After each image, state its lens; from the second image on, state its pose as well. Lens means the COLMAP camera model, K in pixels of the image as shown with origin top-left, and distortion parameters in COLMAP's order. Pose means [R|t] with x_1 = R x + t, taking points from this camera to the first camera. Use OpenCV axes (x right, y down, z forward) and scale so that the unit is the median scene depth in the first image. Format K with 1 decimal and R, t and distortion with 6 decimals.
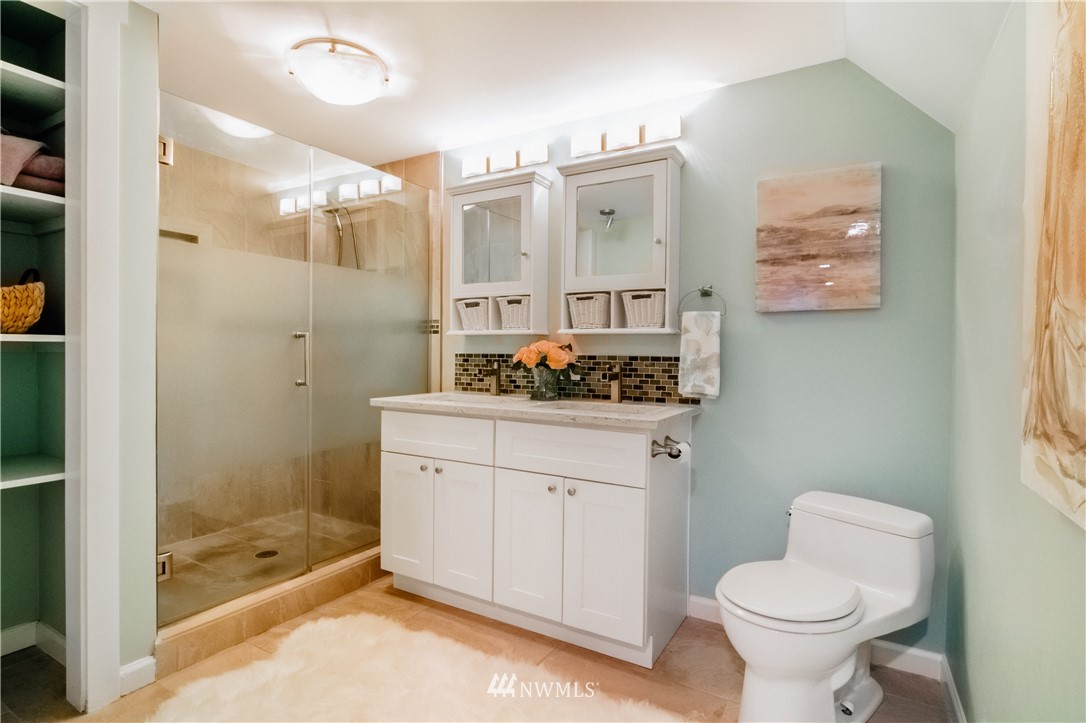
lens RADIAL K [[548.8, 0, 531.0], [0, 548.8, 358.1], [0, 0, 1]] dist [-0.001662, -0.000242]
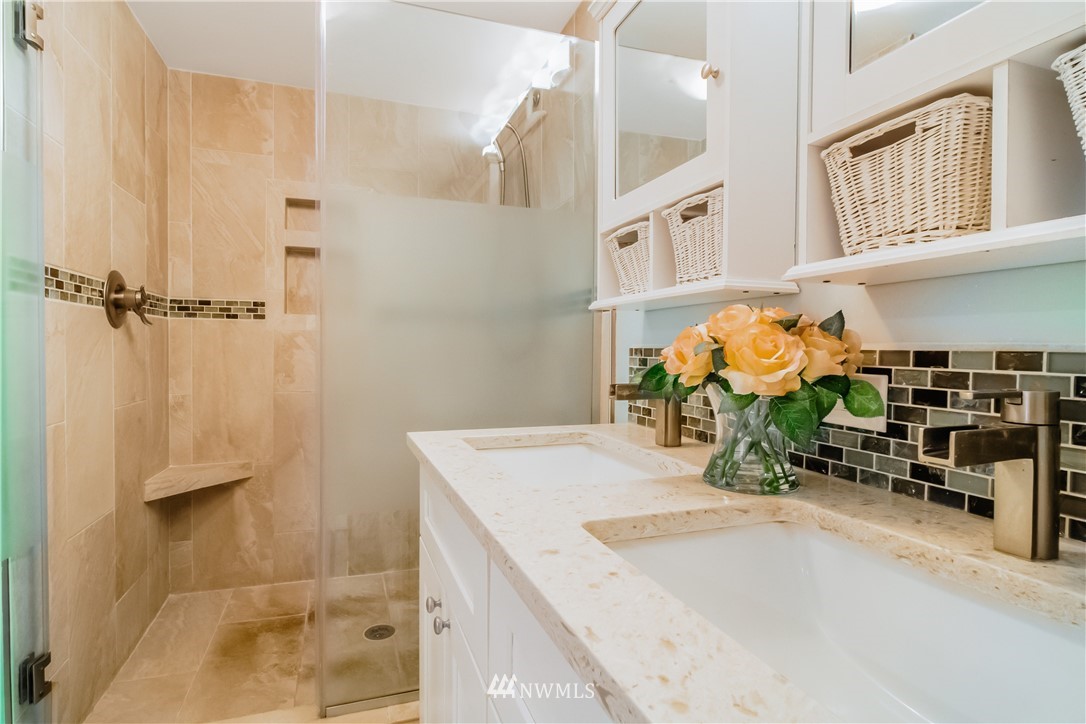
lens RADIAL K [[548.8, 0, 531.0], [0, 548.8, 358.6], [0, 0, 1]] dist [-0.001662, -0.000242]
pose [[0.759827, 0.008149, -0.650074, 0.138021], [-0.006632, 0.999967, 0.004783, -0.000415], [0.650092, 0.000677, 0.759856, 0.650953]]
